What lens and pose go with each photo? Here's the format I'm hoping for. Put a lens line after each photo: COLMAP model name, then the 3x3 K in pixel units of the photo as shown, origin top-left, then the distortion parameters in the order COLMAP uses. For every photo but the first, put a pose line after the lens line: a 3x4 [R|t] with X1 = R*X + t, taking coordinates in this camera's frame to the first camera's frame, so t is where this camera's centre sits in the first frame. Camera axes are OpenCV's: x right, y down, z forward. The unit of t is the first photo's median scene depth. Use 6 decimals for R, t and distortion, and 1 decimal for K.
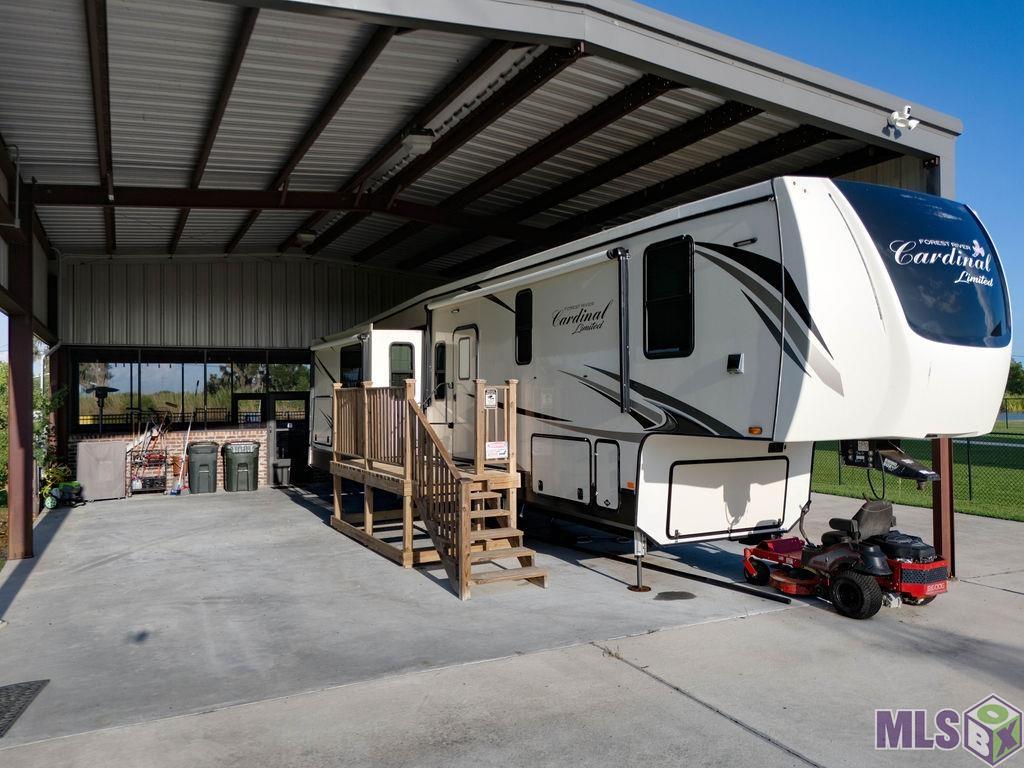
lens RADIAL K [[761.2, 0, 512.0], [0, 761.2, 384.0], [0, 0, 1]] dist [0.032427, -0.000391]
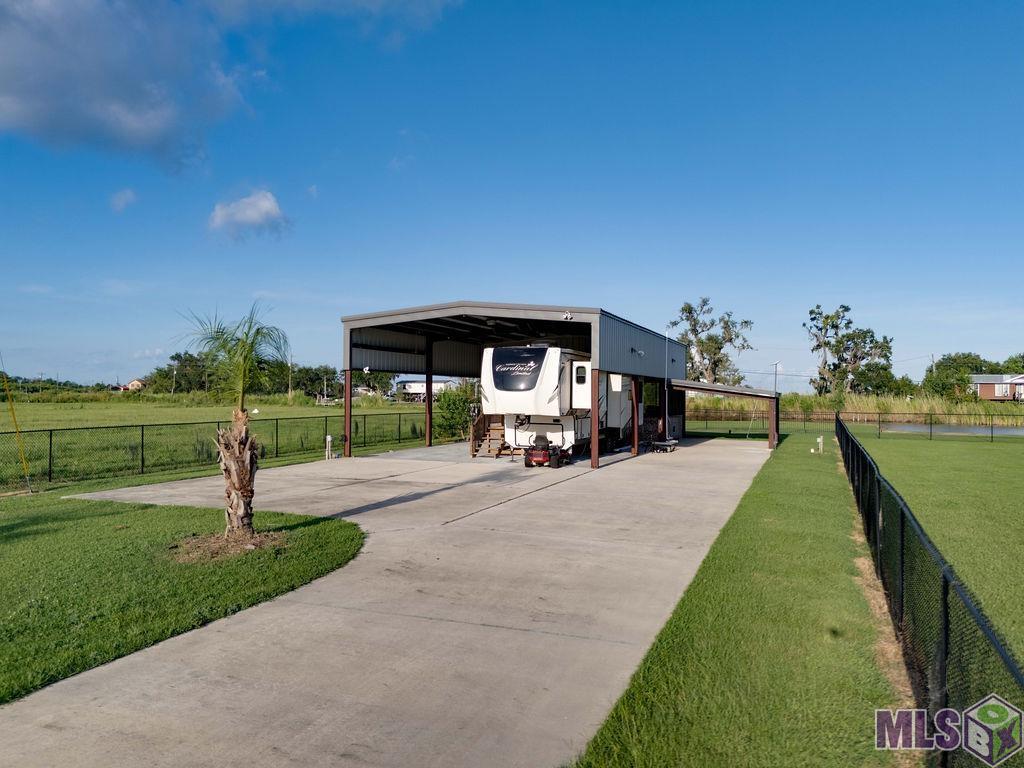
lens RADIAL K [[742.3, 0, 512.0], [0, 742.3, 384.0], [0, 0, 1]] dist [0.029782, -0.000959]
pose [[0.668086, 0.004509, -0.744070, 1.346442], [-0.005550, 0.999984, 0.001077, -0.036105], [0.744063, 0.003410, 0.668100, -0.597585]]
